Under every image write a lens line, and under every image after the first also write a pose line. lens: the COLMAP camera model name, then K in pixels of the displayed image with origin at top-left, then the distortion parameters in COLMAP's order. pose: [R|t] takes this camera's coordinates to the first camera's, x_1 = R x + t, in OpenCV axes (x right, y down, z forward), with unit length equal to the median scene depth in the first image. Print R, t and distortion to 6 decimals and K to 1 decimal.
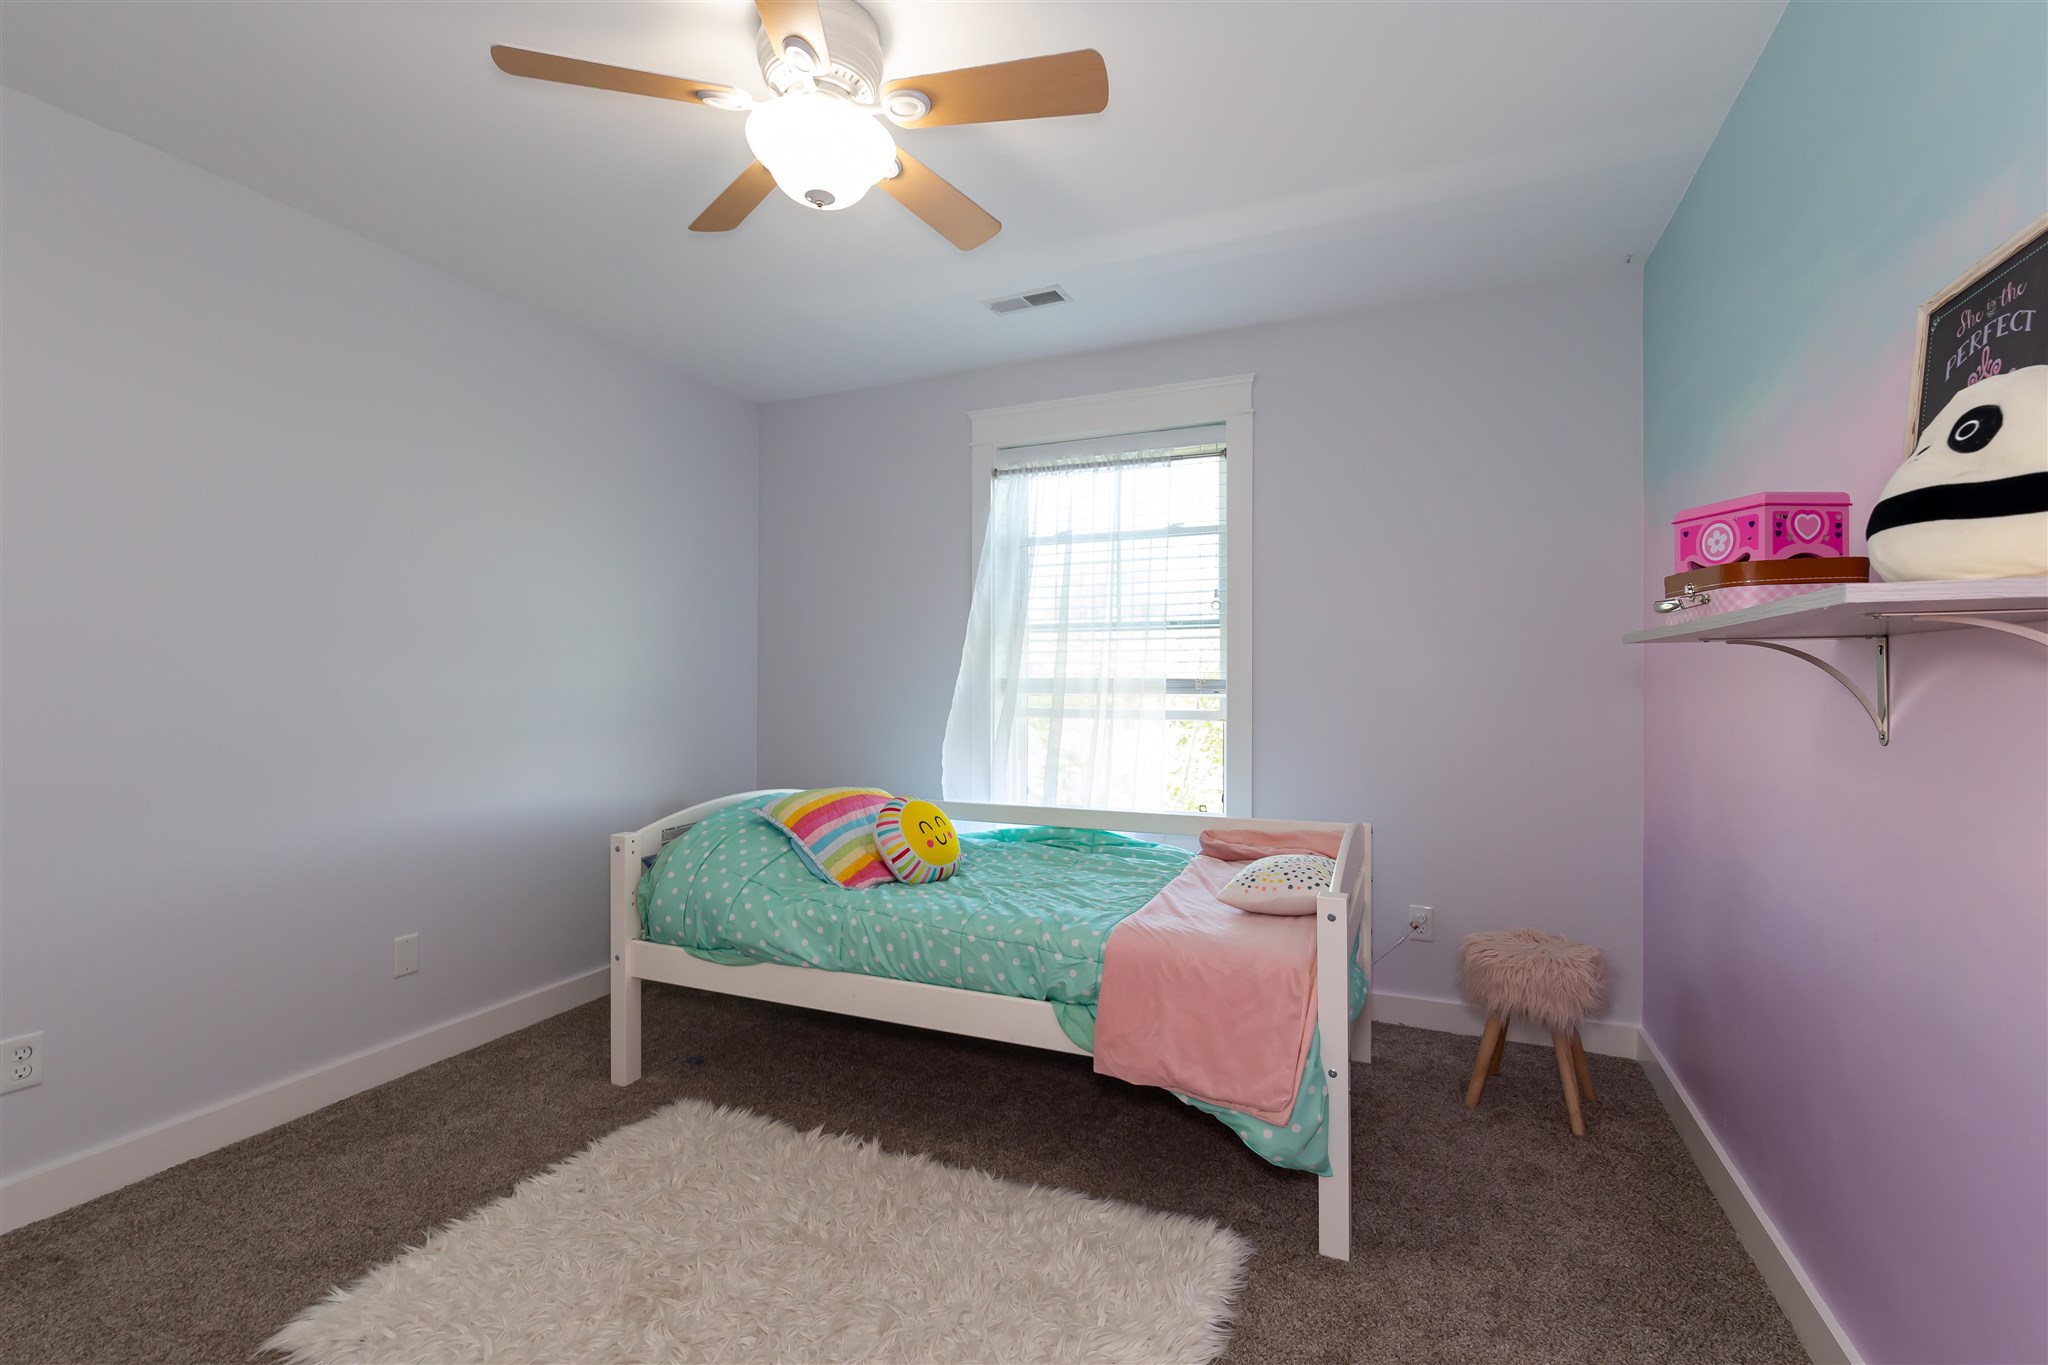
lens RADIAL K [[905.8, 0, 1017.2], [0, 905.8, 672.0], [0, 0, 1]] dist [-0.000370, -0.000065]
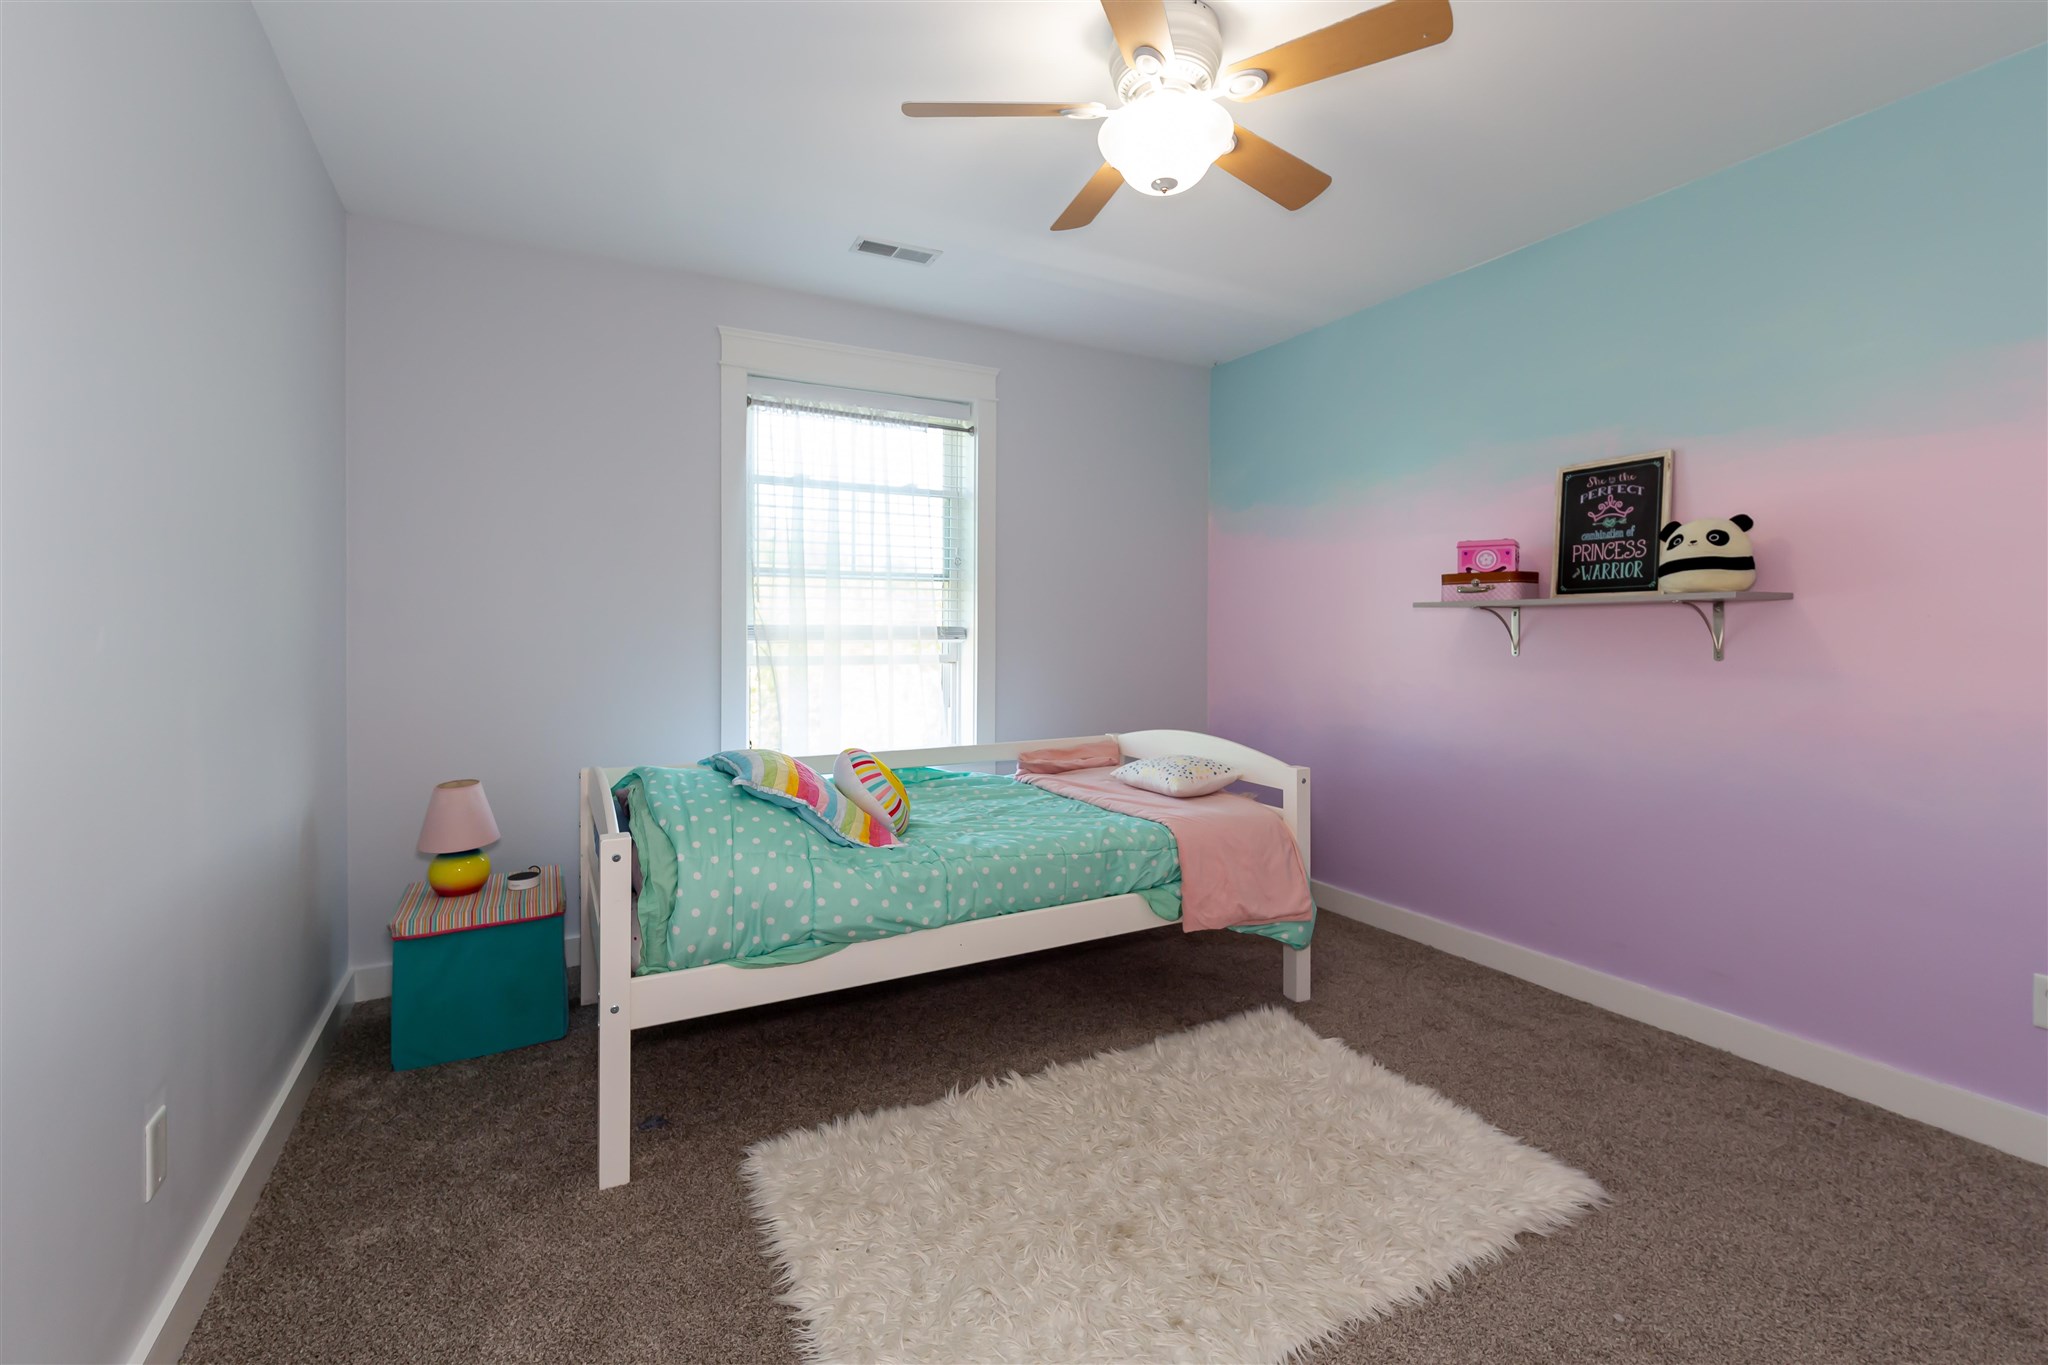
lens RADIAL K [[885.9, 0, 1026.9], [0, 885.9, 634.3], [0, 0, 1]] dist [0.000473, 0.000048]
pose [[0.617180, -0.002173, 0.786819, -0.653757], [-0.008261, 0.999923, 0.009242, 0.007349], [-0.786779, -0.012204, 0.617115, 0.259561]]
